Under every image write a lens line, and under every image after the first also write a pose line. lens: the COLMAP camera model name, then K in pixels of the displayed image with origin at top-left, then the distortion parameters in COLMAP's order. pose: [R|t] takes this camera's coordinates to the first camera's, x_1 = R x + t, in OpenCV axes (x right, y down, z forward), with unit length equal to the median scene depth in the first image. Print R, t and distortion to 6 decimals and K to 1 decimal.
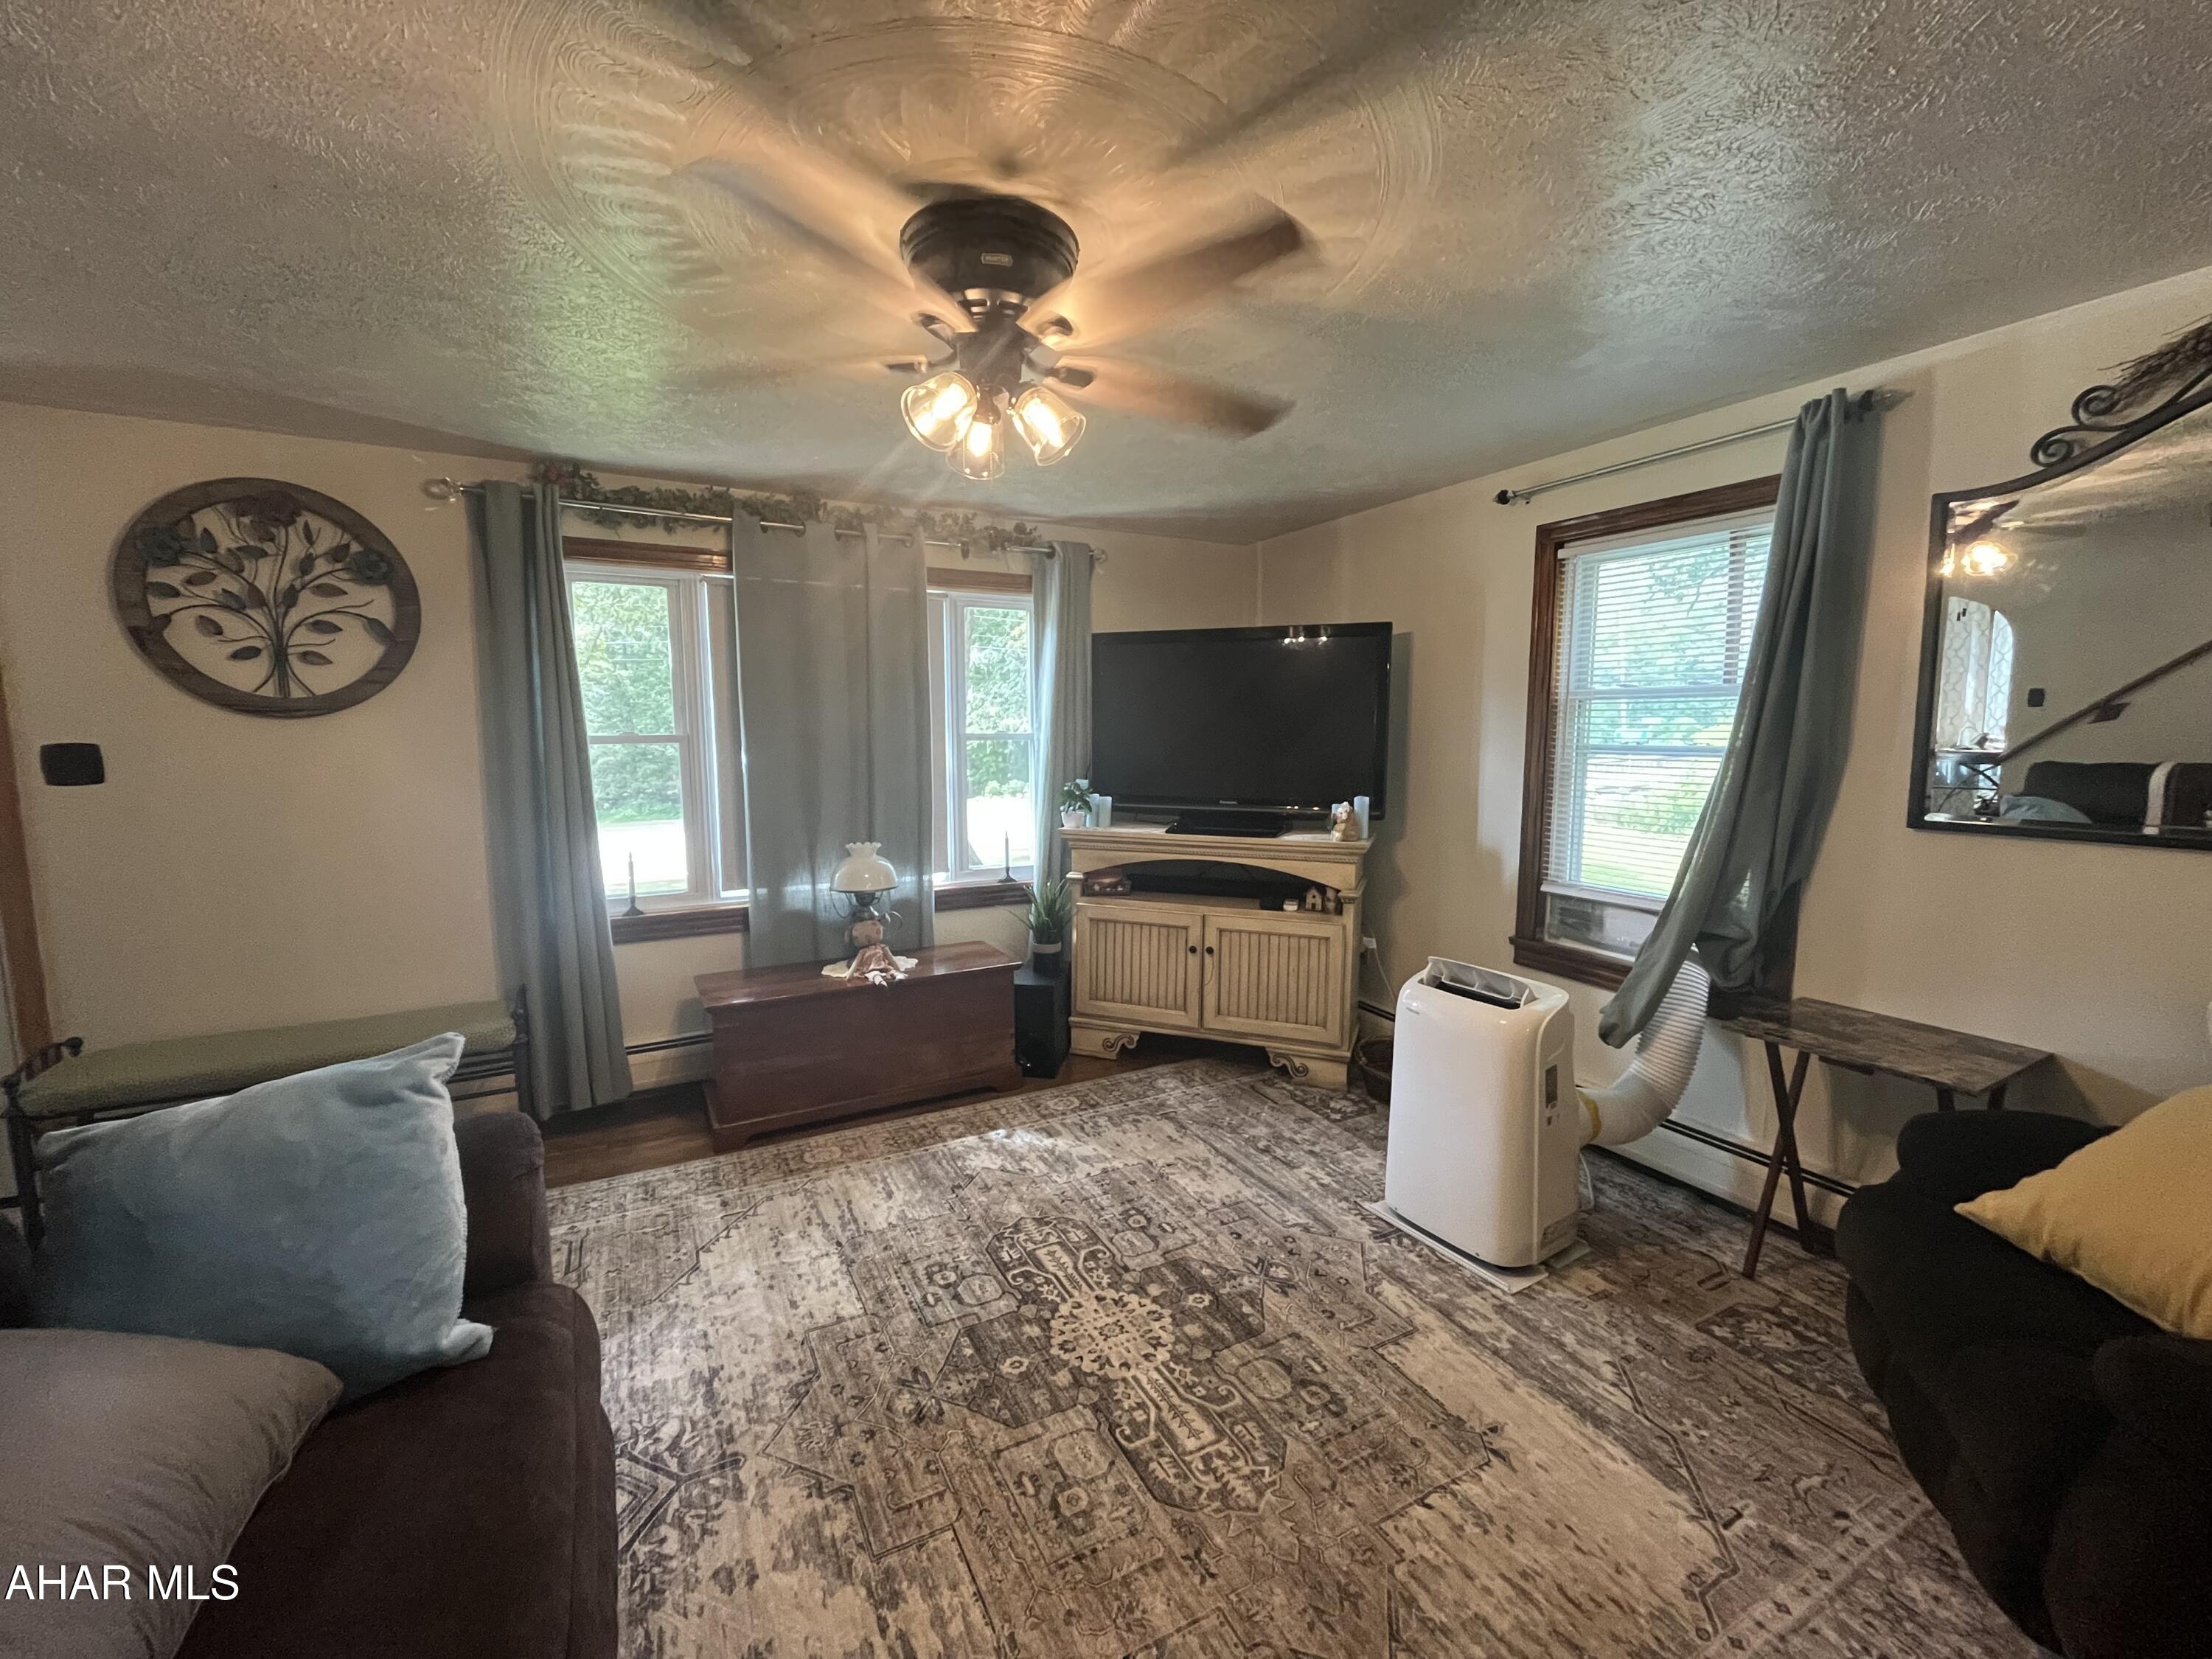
lens RADIAL K [[895.3, 0, 1100.4], [0, 895.3, 828.0], [0, 0, 1]] dist [-0.002296, -0.000065]
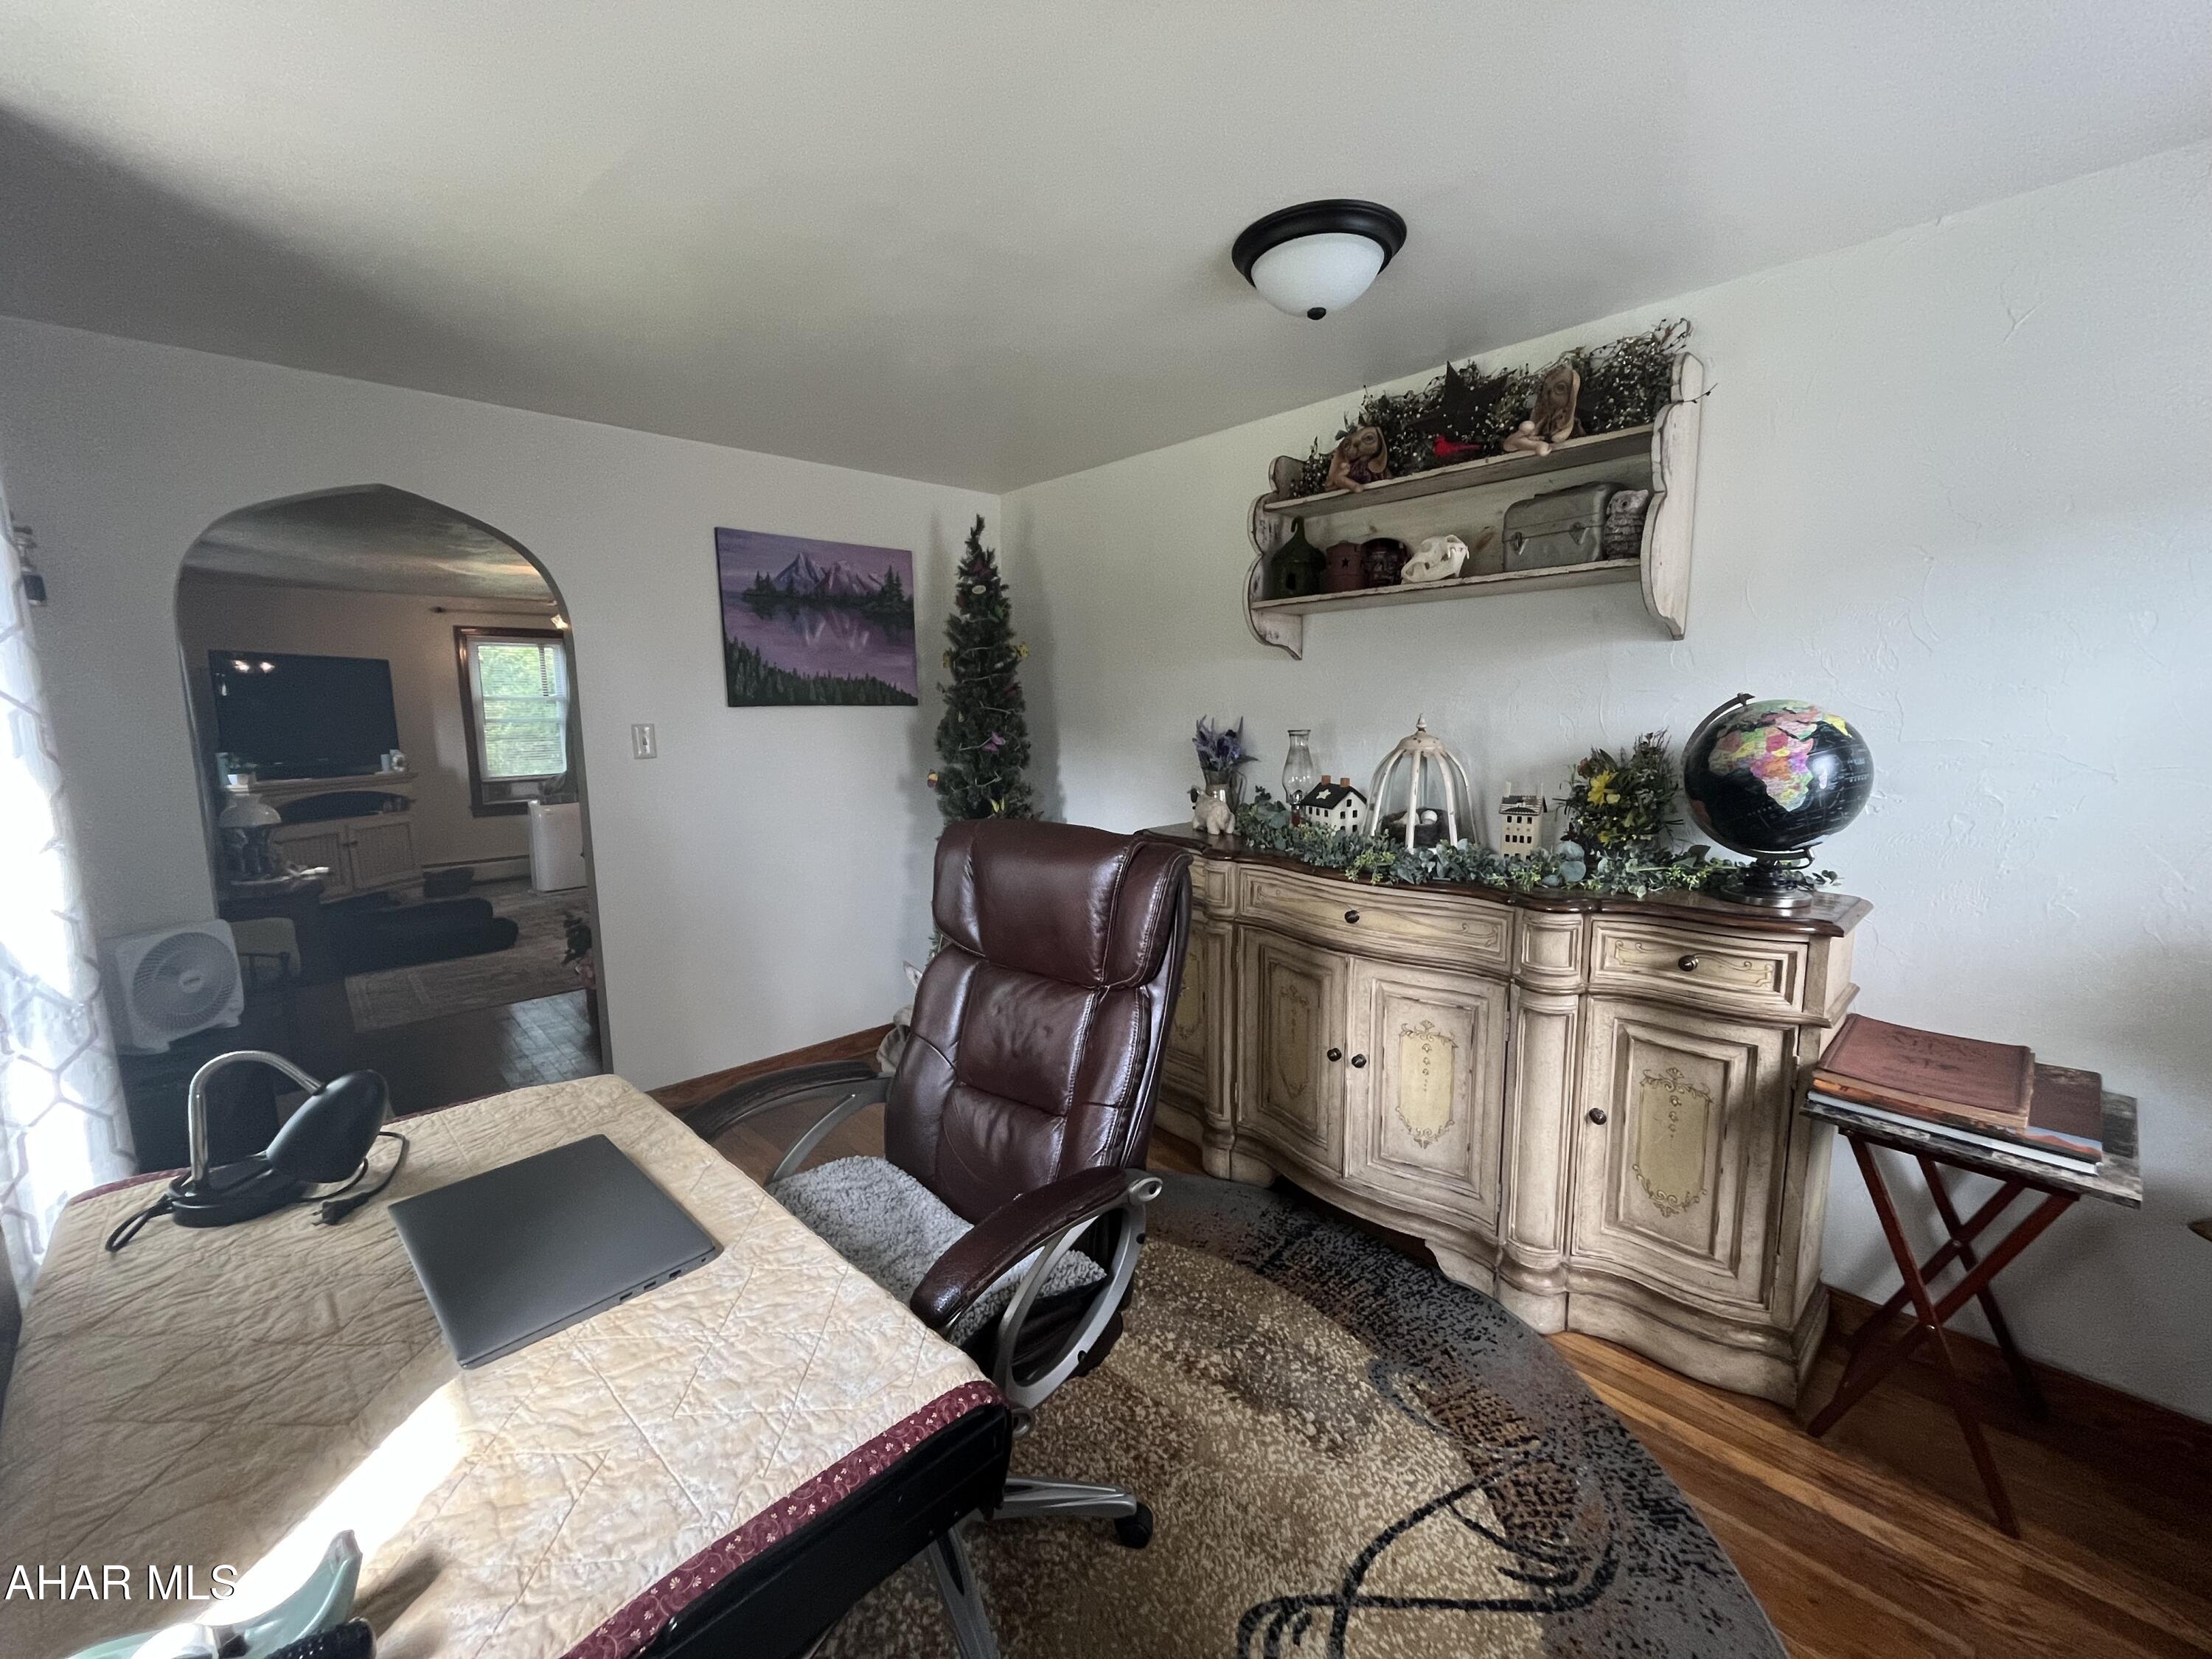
lens RADIAL K [[895.3, 0, 1100.4], [0, 895.3, 828.0], [0, 0, 1]] dist [-0.002296, -0.000065]
pose [[-0.293068, -0.125651, 0.947799, -2.281175], [0.126403, 0.977533, 0.168678, 0.000218], [-0.947699, 0.169238, -0.270601, 0.121886]]
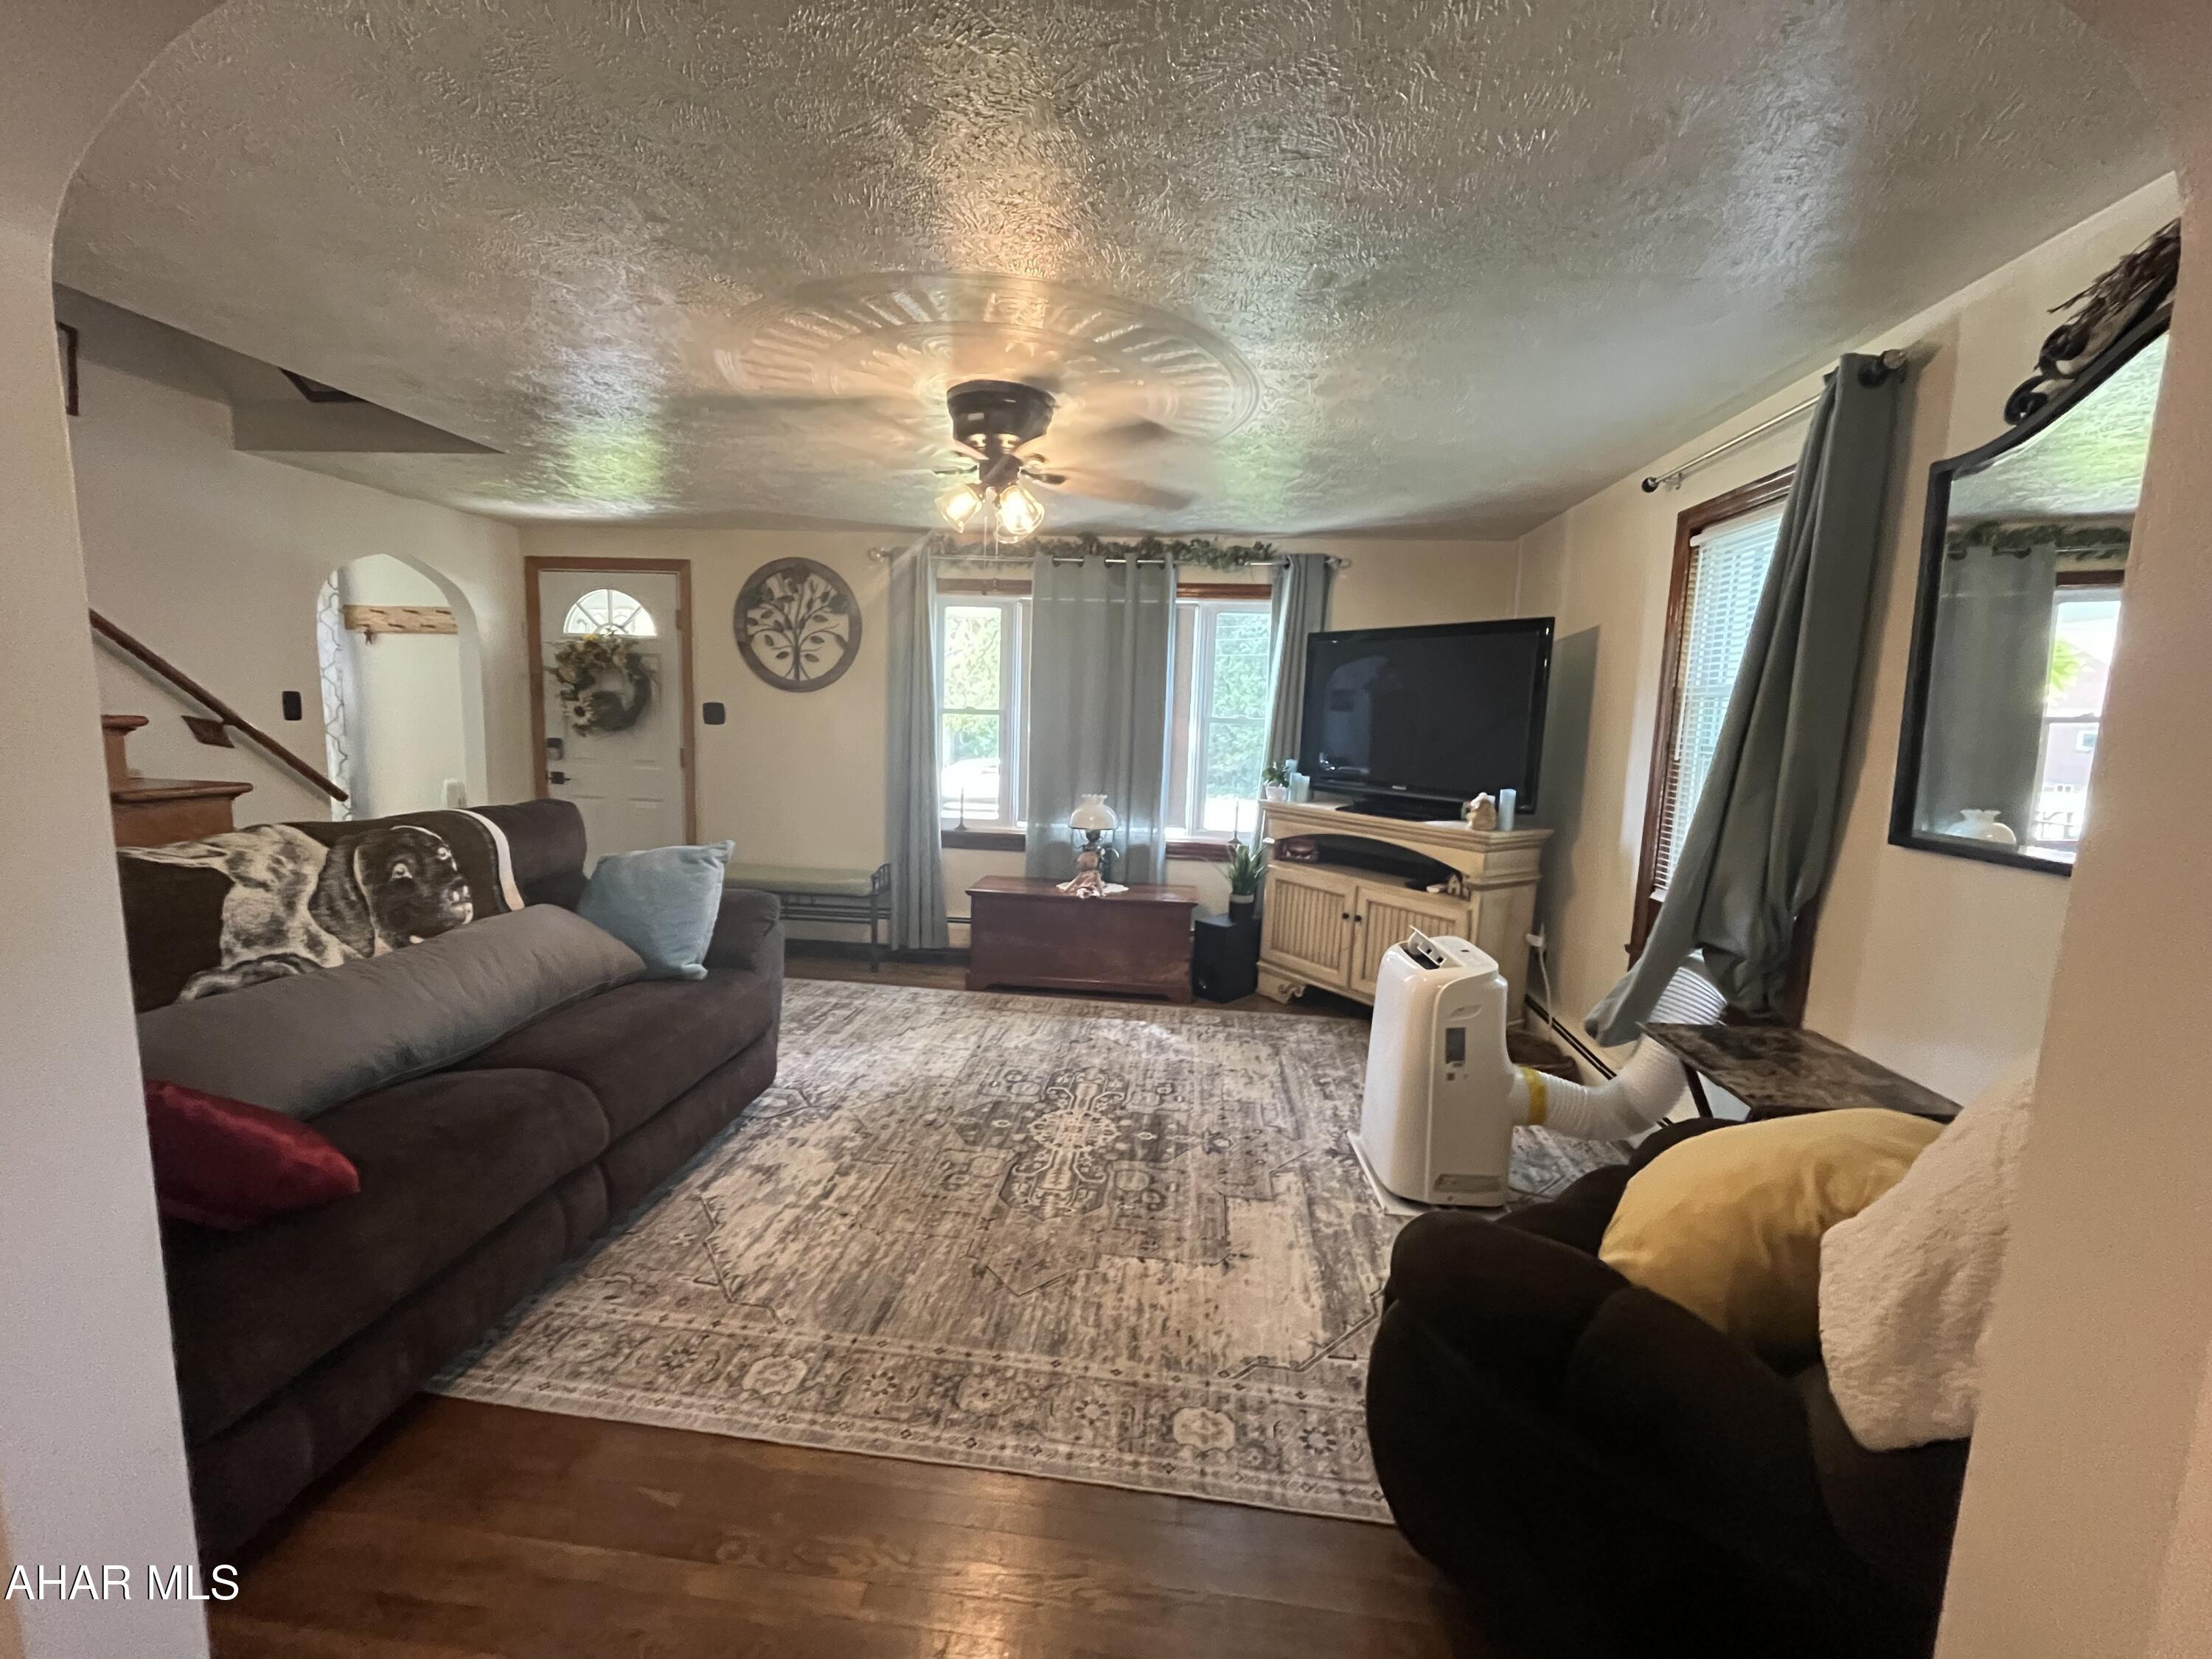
lens RADIAL K [[897.5, 0, 1102.8], [0, 897.5, 830.6], [0, 0, 1]] dist [-0.000909, -0.000593]
pose [[0.825842, 0.102444, -0.554518, 0.550385], [-0.098493, 0.994448, 0.037034, 0.021886], [0.555233, 0.024032, 0.831347, -0.119083]]
